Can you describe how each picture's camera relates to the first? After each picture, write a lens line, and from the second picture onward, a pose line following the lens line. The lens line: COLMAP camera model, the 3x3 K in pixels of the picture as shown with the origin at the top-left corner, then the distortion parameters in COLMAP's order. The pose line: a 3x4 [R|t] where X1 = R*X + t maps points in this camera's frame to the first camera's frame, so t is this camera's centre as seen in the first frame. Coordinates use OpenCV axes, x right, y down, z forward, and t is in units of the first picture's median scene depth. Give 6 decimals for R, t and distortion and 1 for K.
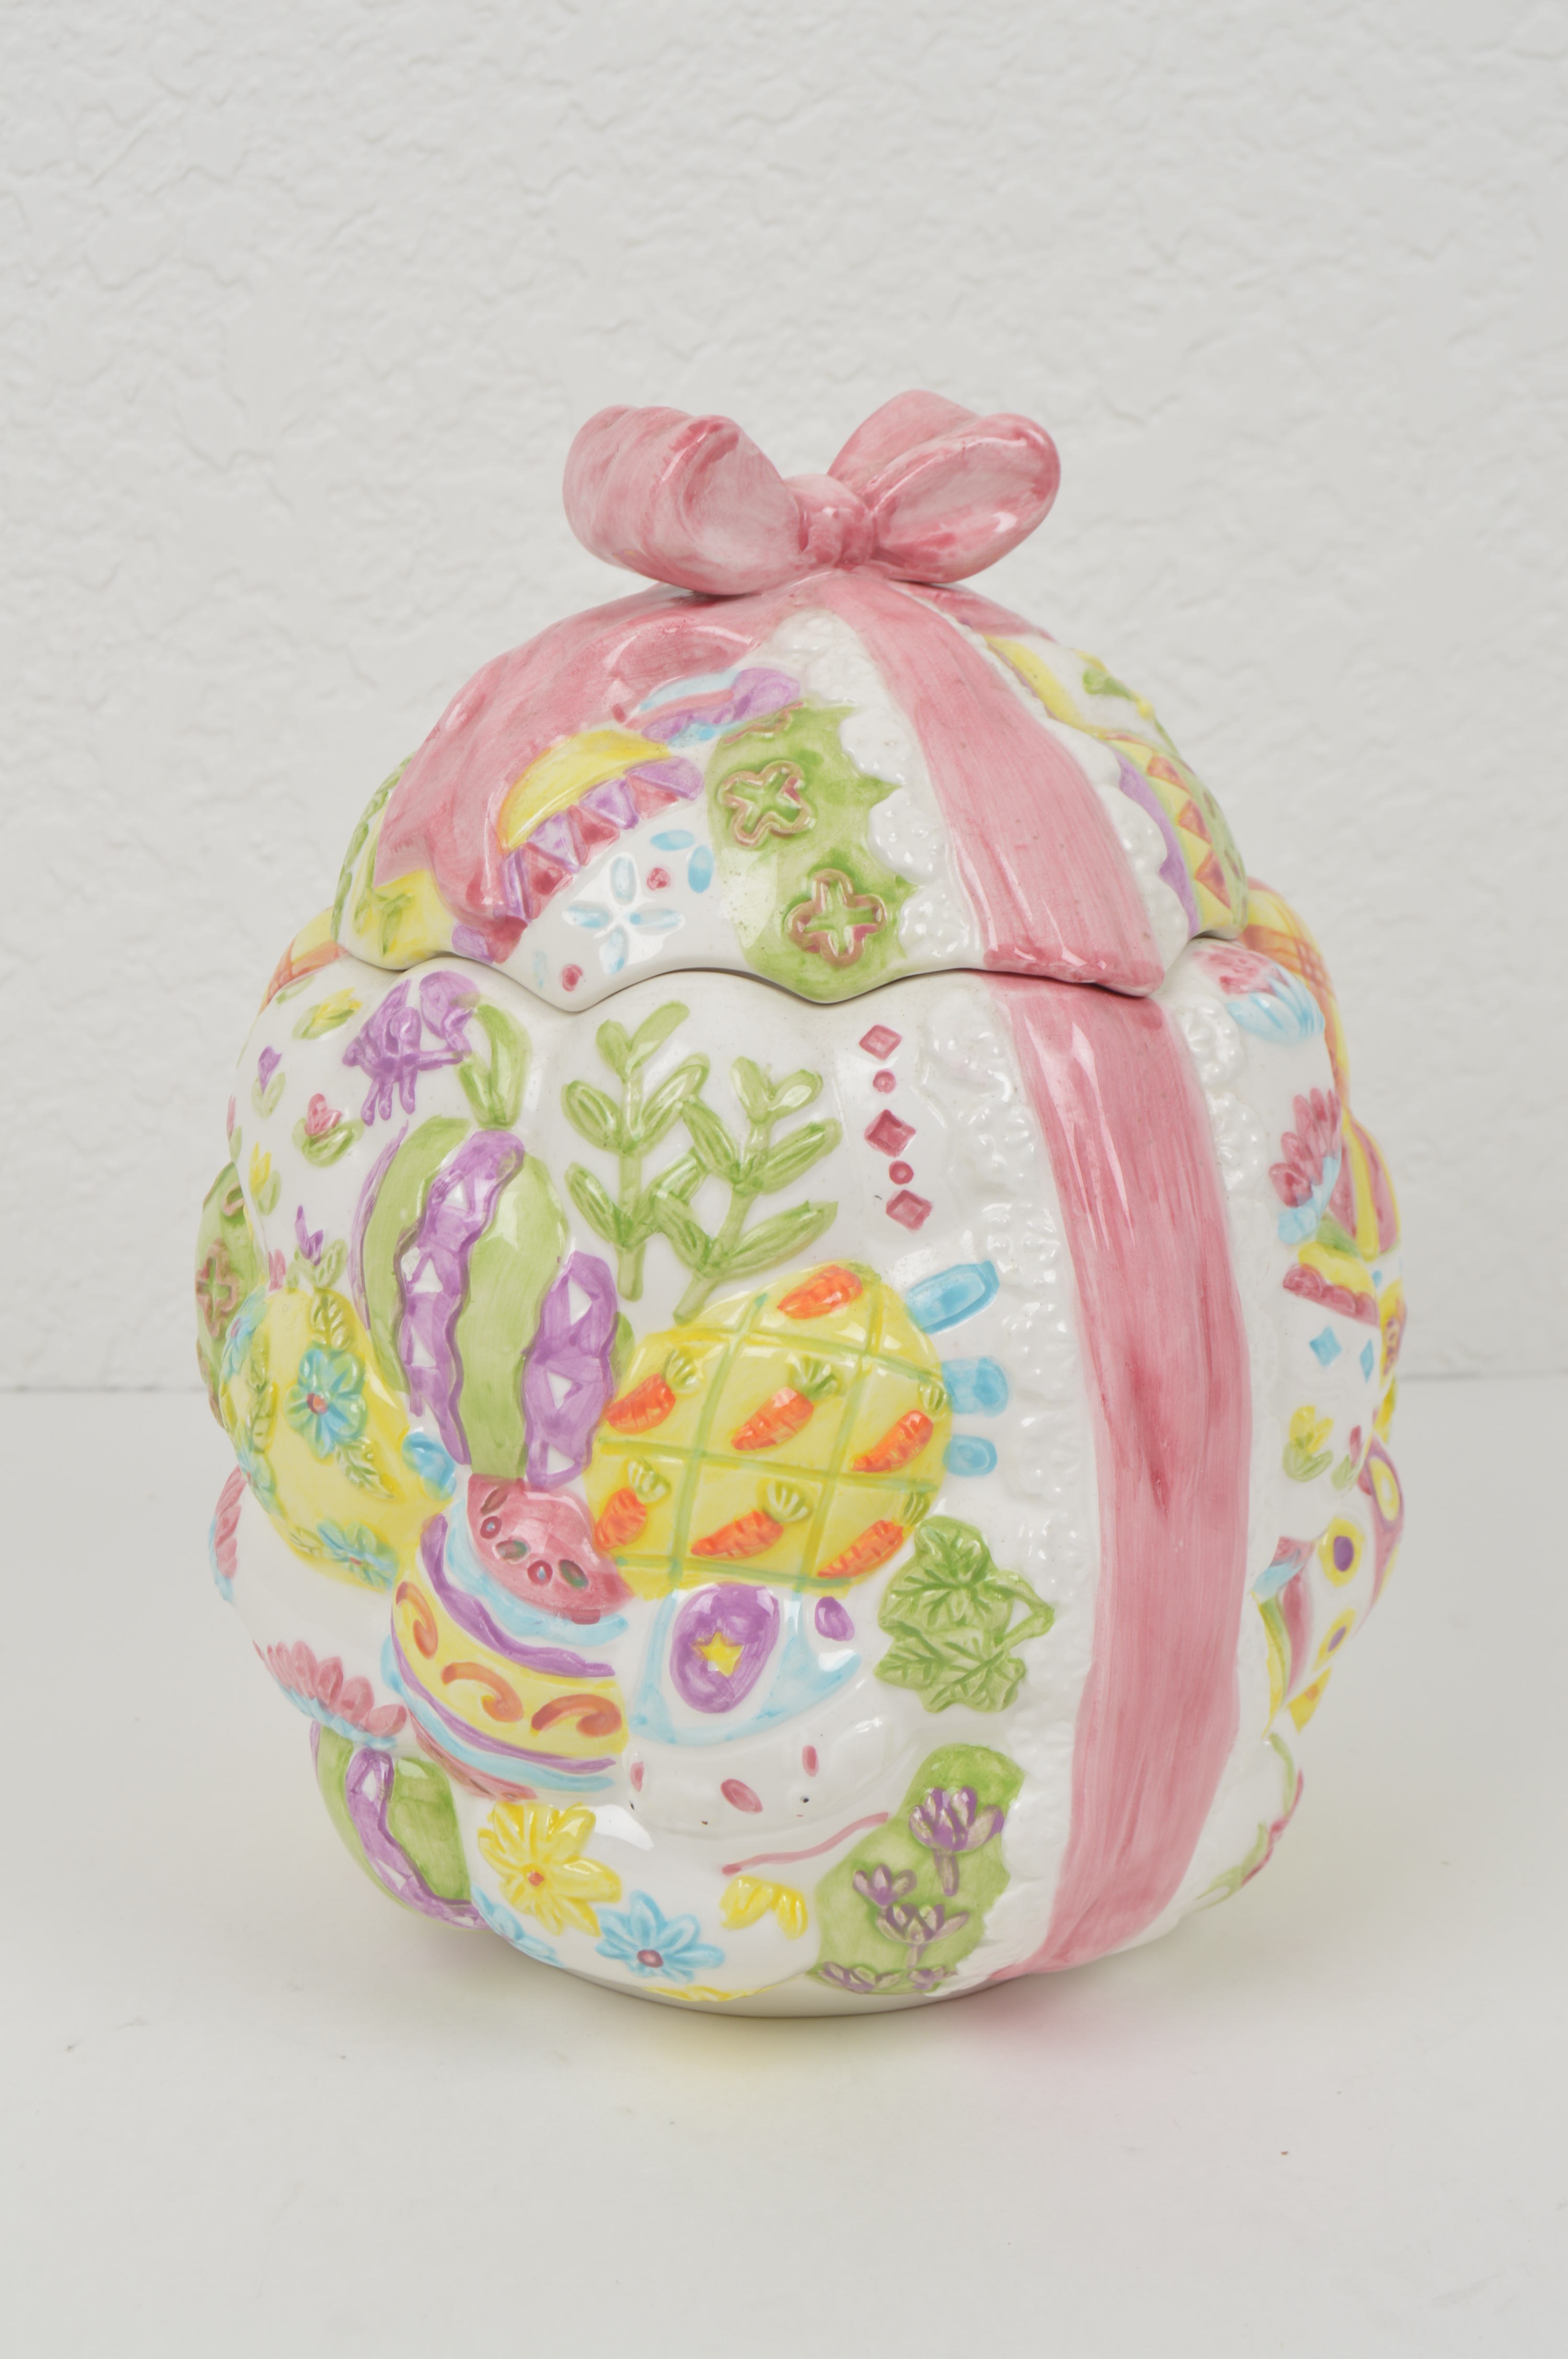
lens RADIAL K [[4042.3, 0, 784.0], [0, 4042.3, 1179.5], [0, 0, 1]] dist [-0.043138, -0.044901]
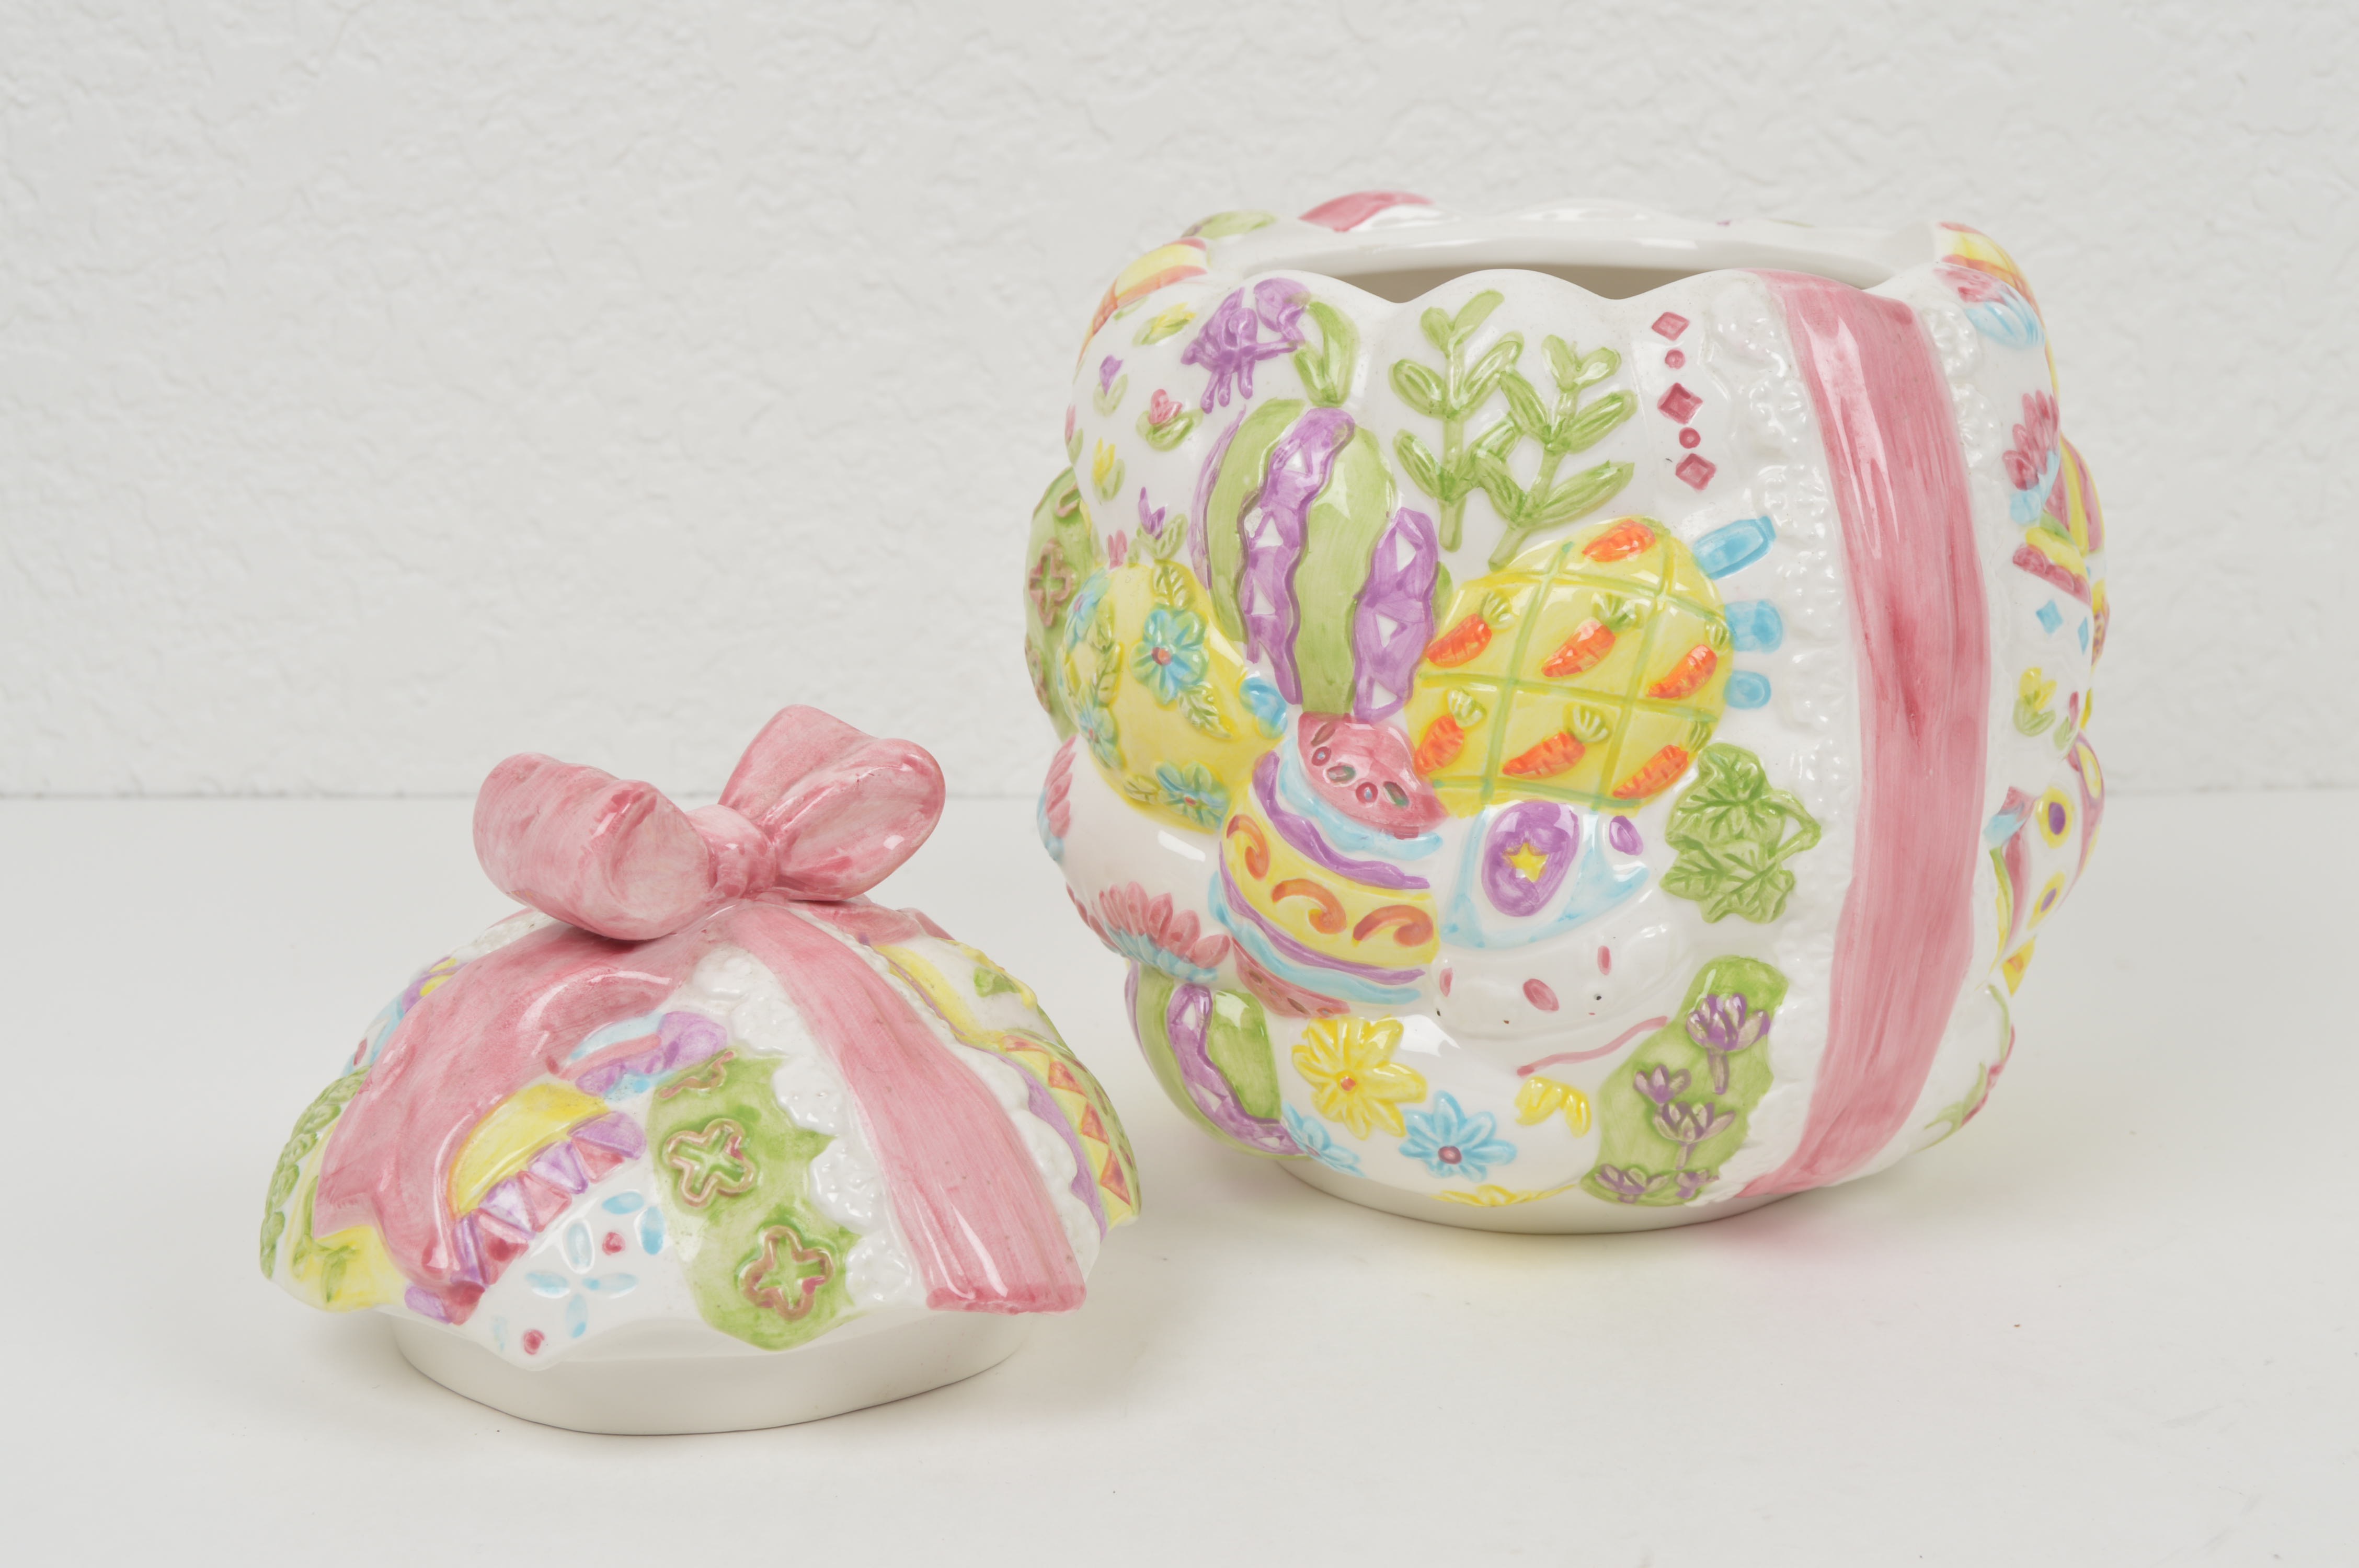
lens RADIAL K [[4093.8, 0, 1201.4], [0, 4093.8, 788.1], [0, 0, 1]] dist [-0.050037, 0.056902]
pose [[0.999871, 0.006064, -0.014885, -0.089295], [-0.006513, 0.999520, -0.030293, 0.130456], [0.014694, 0.030386, 0.999430, -0.150231]]
